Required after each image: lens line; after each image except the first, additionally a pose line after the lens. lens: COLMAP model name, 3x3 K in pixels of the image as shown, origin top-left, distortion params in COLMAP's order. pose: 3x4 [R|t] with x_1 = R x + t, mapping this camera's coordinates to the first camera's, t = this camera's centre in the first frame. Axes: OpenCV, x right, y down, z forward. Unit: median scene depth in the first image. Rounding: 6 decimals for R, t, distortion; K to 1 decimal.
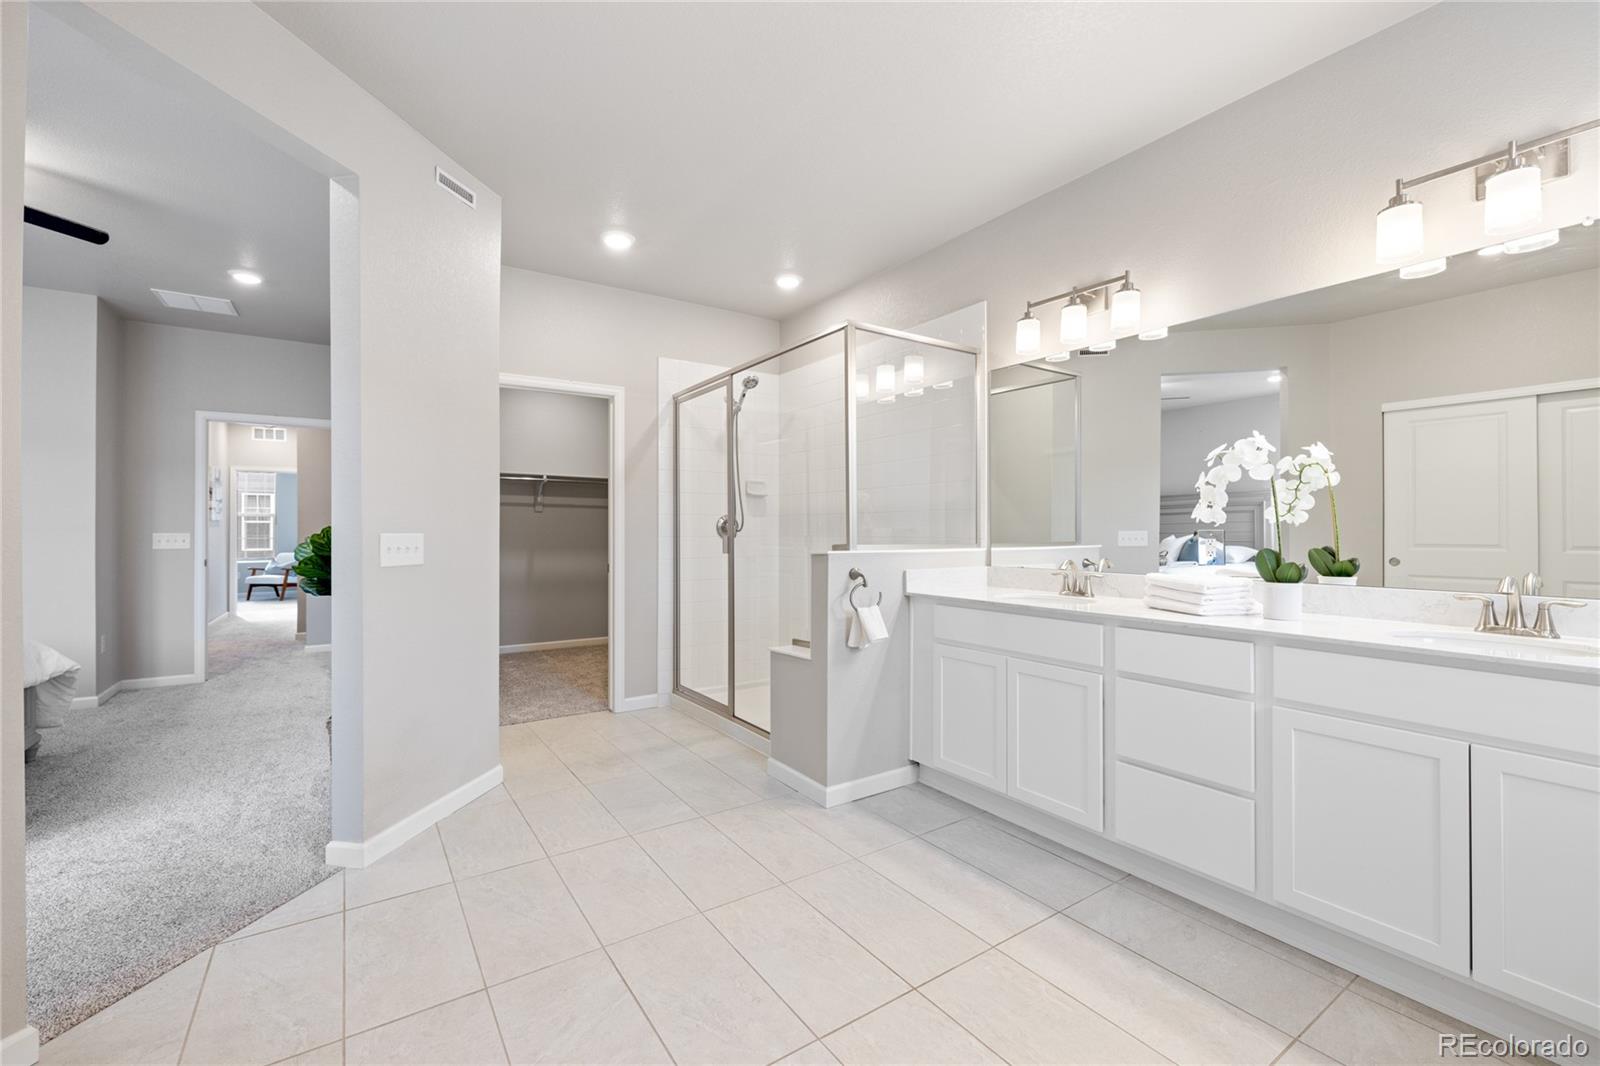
lens RADIAL K [[675.0, 0, 794.1], [0, 675.0, 524.9], [0, 0, 1]] dist [-0.001439, -0.000454]
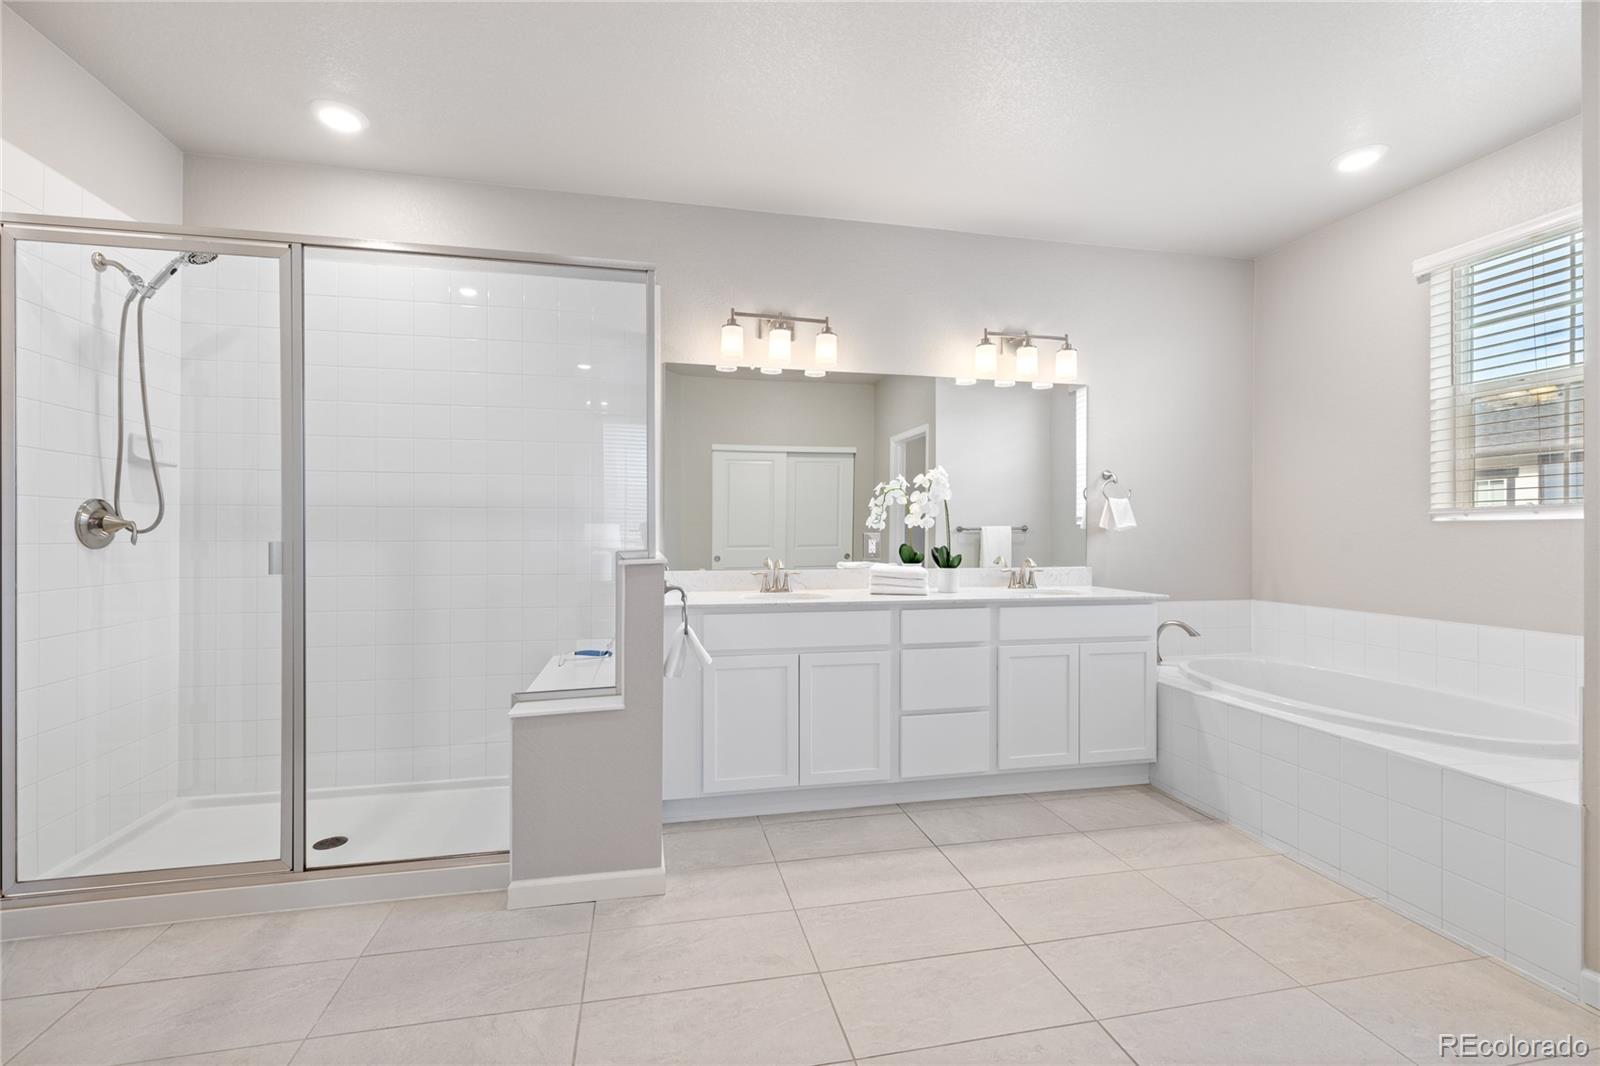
lens RADIAL K [[675.0, 0, 794.1], [0, 675.0, 524.9], [0, 0, 1]] dist [-0.001439, -0.000454]
pose [[0.364165, 0.008149, 0.931299, -0.446195], [-0.013437, 0.999904, -0.003495, -0.000679], [-0.931238, -0.011241, 0.364239, 0.422155]]
